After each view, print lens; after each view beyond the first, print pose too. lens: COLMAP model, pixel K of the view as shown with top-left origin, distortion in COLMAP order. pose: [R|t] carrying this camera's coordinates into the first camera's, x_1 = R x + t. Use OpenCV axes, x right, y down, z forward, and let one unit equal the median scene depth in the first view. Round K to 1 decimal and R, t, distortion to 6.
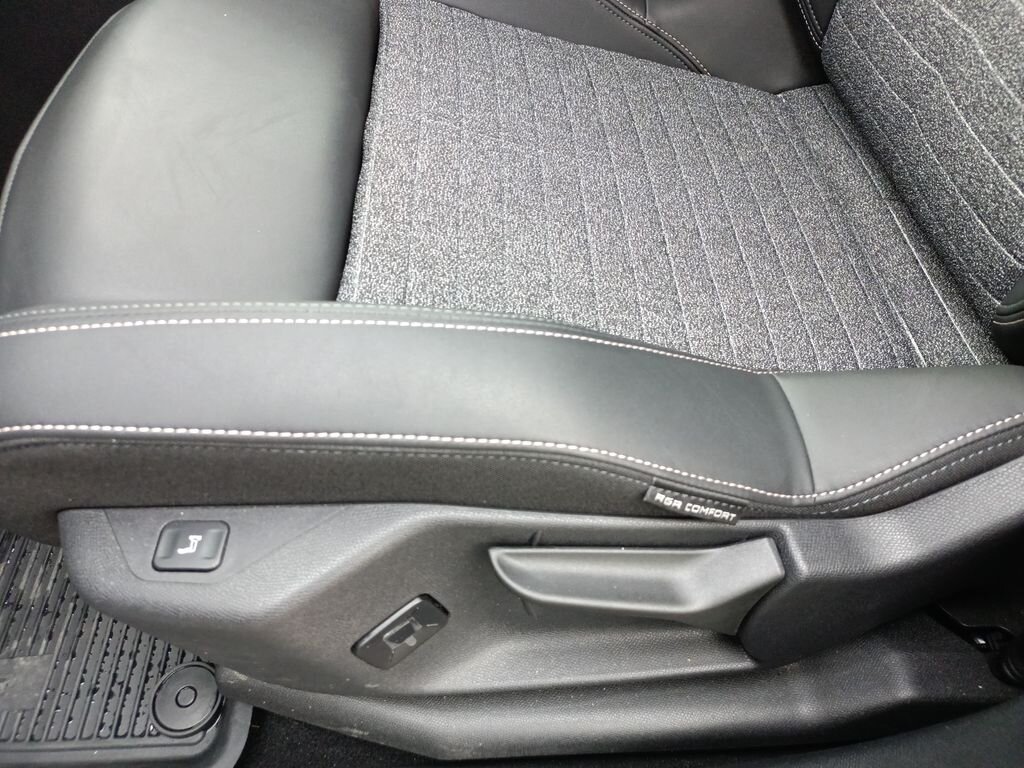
lens RADIAL K [[752.4, 0, 519.8], [0, 752.4, 362.1], [0, 0, 1]] dist [0.020625, -0.014169]
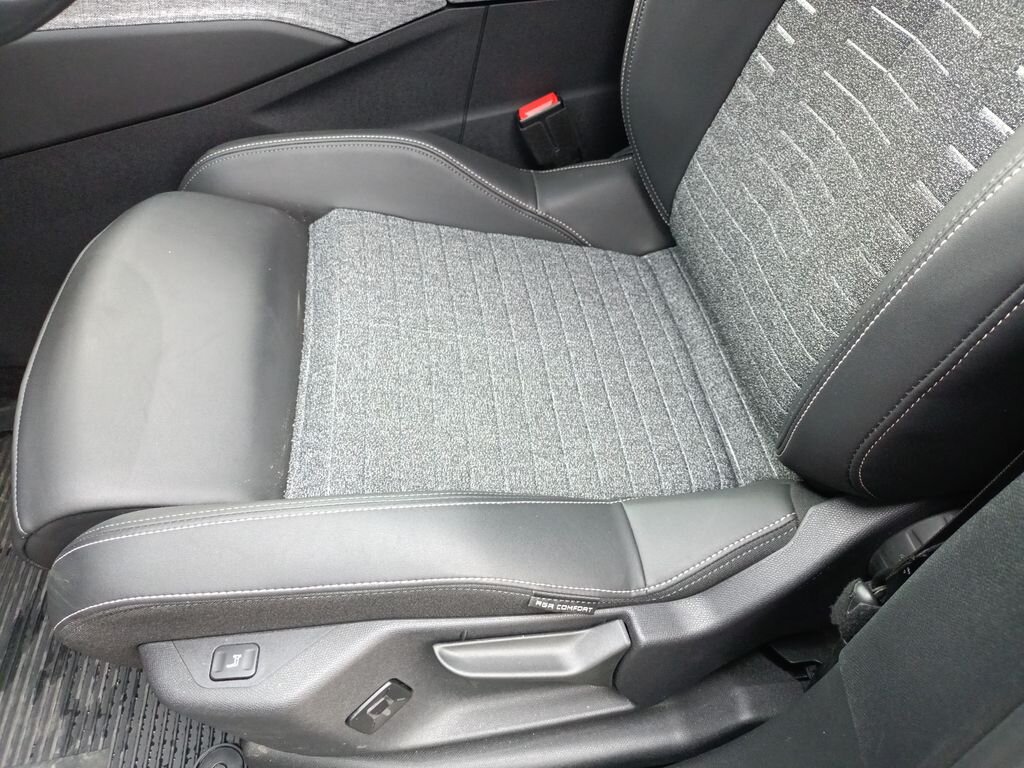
lens RADIAL K [[752.4, 0, 511.3], [0, 752.4, 373.2], [0, 0, 1]] dist [0.020625, -0.014169]
pose [[0.996366, -0.078777, 0.032380, 0.084556], [0.080372, 0.995443, -0.051322, -0.156960], [-0.028189, 0.053738, 0.998157, -0.416475]]
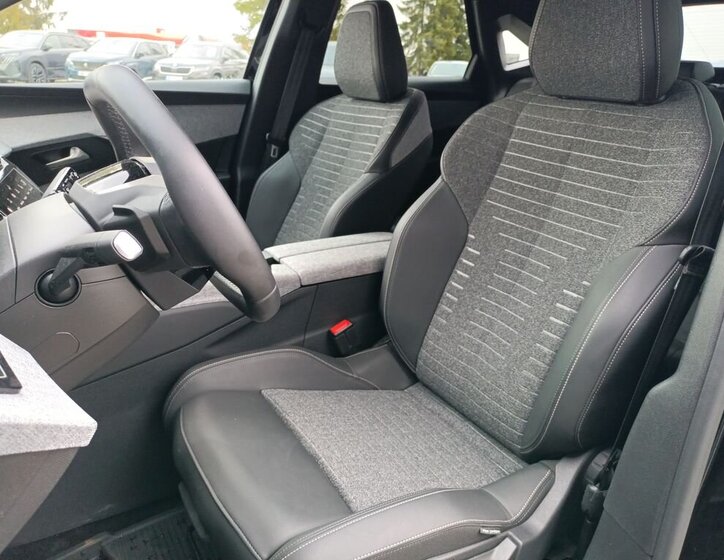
lens RADIAL K [[554.6, 0, 355.2], [0, 554.6, 281.3], [0, 0, 1]] dist [0.035124, -0.017861]
pose [[0.874560, -0.139777, 0.464335, -0.961328], [0.336328, 0.864650, -0.373182, -0.034105], [-0.349325, 0.482539, 0.803199, -0.980826]]
